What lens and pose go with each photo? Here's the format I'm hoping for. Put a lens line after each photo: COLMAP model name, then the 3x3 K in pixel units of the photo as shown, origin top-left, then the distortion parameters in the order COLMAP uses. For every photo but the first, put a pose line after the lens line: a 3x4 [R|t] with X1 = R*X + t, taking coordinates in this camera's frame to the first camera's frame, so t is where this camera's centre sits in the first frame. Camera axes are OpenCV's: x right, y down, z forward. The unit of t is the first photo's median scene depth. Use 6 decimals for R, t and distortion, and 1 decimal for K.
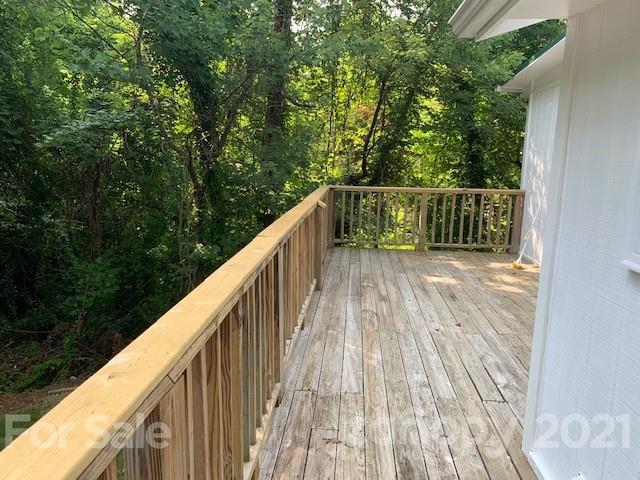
lens RADIAL K [[486.8, 0, 316.0], [0, 486.8, 240.9], [0, 0, 1]] dist [0.034553, -0.009851]
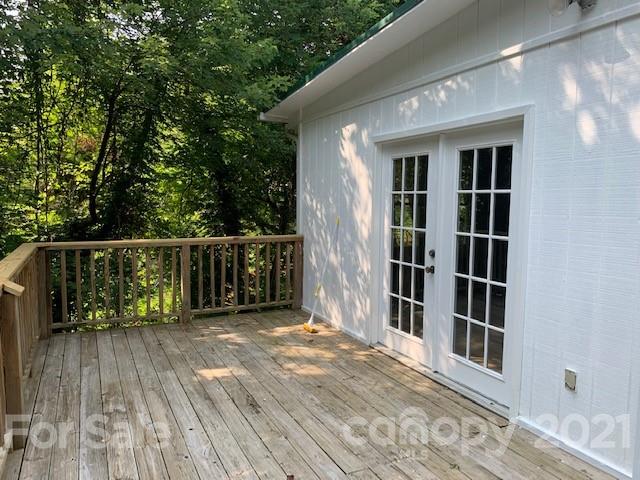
lens RADIAL K [[486.8, 0, 316.0], [0, 486.8, 240.9], [0, 0, 1]] dist [0.034553, -0.009851]
pose [[0.864507, -0.061103, 0.498893, 0.016133], [0.098395, 0.993952, -0.048768, -0.034440], [-0.492896, 0.091249, 0.865290, 0.177835]]
